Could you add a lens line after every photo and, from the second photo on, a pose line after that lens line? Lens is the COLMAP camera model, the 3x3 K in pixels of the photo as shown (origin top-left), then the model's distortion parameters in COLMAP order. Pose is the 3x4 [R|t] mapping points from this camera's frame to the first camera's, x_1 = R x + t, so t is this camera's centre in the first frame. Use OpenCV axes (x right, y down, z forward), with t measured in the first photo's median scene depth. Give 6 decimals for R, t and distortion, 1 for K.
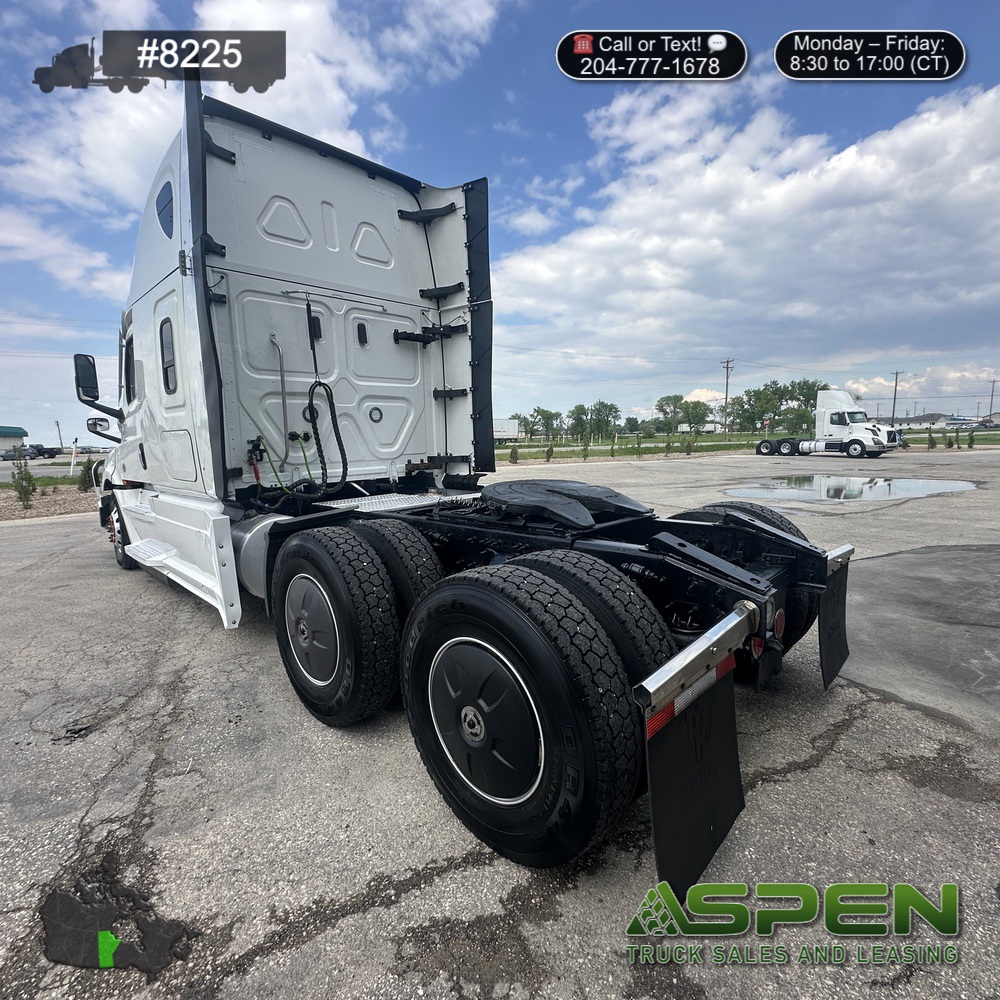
lens RADIAL K [[530.3, 0, 500.0], [0, 530.3, 500.0], [0, 0, 1]] dist [-0.000127, -0.001165]
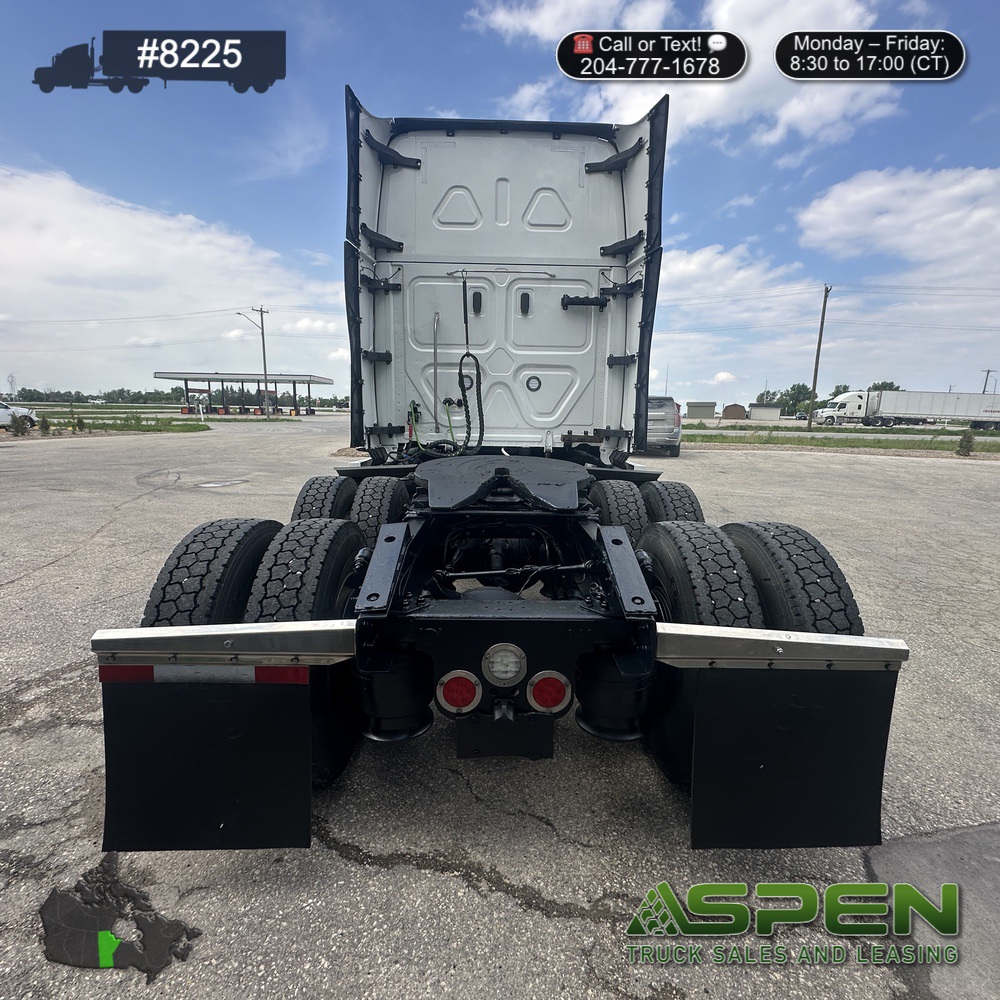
lens RADIAL K [[530.3, 0, 500.0], [0, 530.3, 500.0], [0, 0, 1]] dist [-0.000127, -0.001165]
pose [[0.709673, 0.154567, -0.687367, 0.433526], [-0.118008, 0.987932, 0.100318, -0.034019], [0.694578, 0.009922, 0.719349, 0.220350]]
